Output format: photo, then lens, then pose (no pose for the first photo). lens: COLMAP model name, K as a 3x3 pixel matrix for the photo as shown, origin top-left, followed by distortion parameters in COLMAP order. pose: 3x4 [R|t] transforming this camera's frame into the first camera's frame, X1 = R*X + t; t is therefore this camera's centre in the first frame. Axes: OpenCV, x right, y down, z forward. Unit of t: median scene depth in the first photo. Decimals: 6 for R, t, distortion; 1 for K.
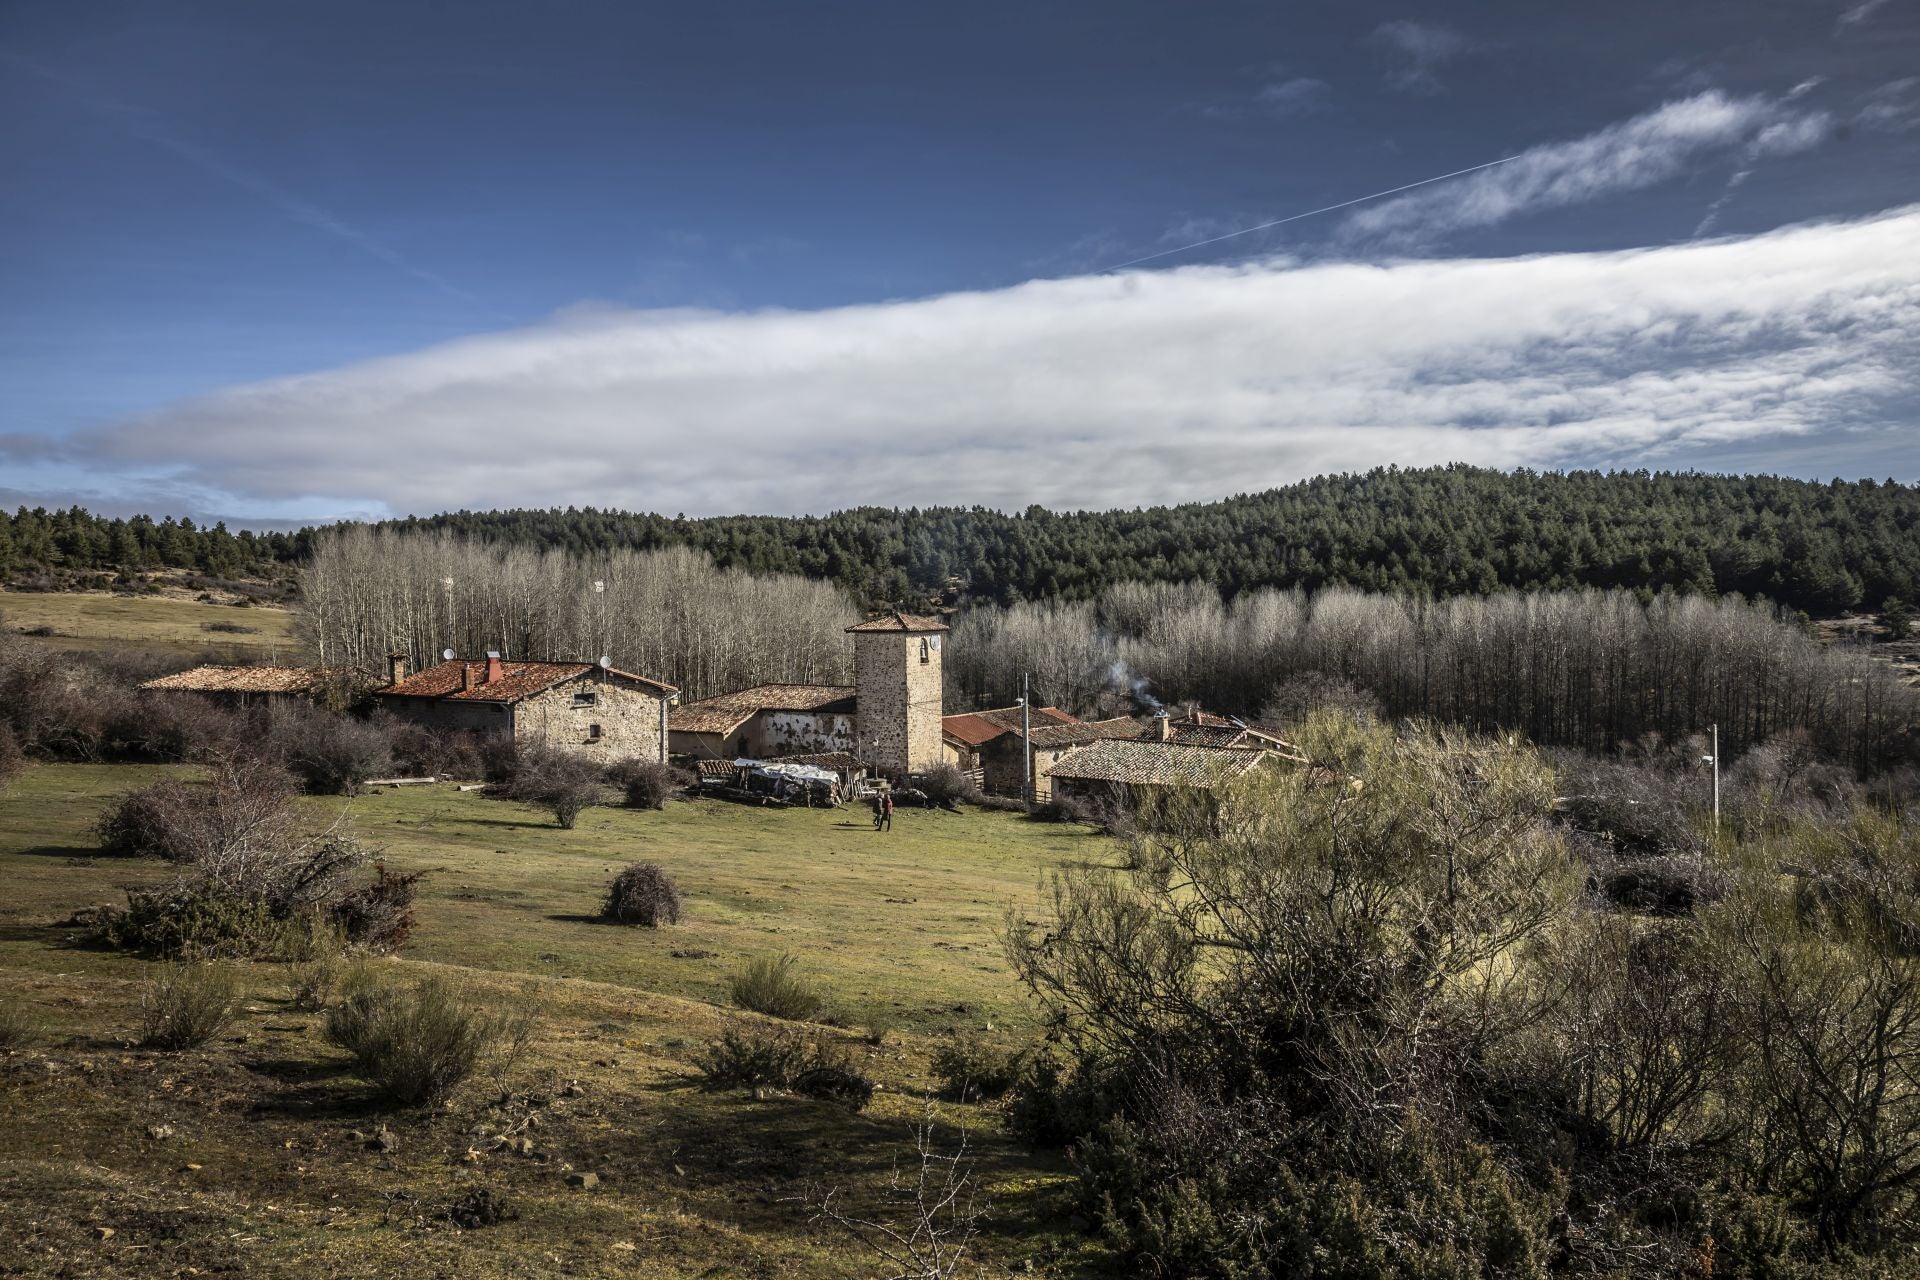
lens RADIAL K [[1400.5, 0, 986.2], [0, 1400.5, 639.9], [0, 0, 1]] dist [-0.007310, 0.004504]
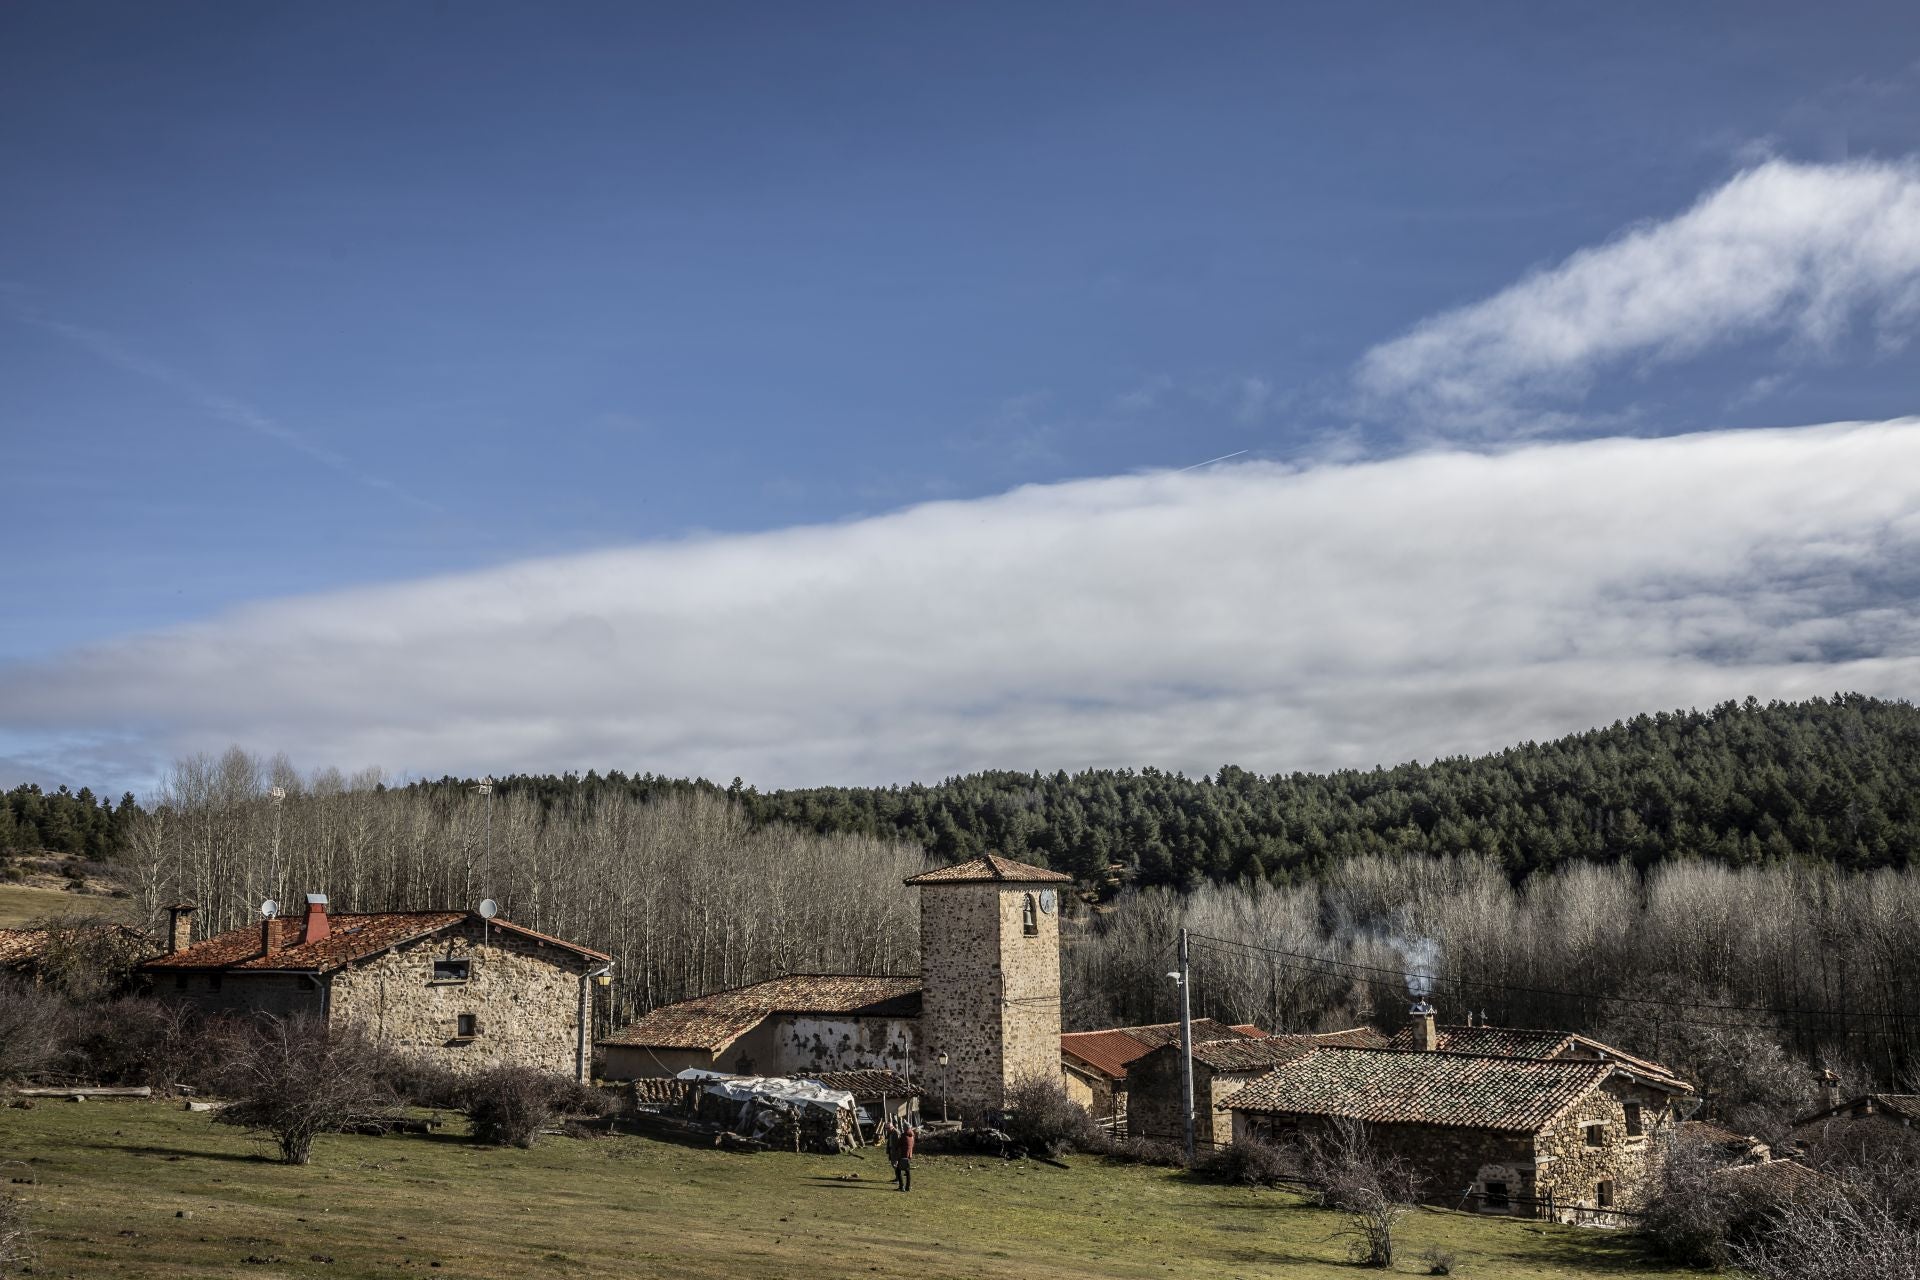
lens RADIAL K [[1925.5, 0, 958.2], [0, 1925.5, 587.2], [0, 0, 1]] dist [-0.006420, 0.020679]
pose [[0.994255, -0.019979, -0.105156, 0.015877], [-0.000628, 0.981320, -0.192381, 0.027845], [0.107036, 0.191342, 0.975670, 0.124762]]
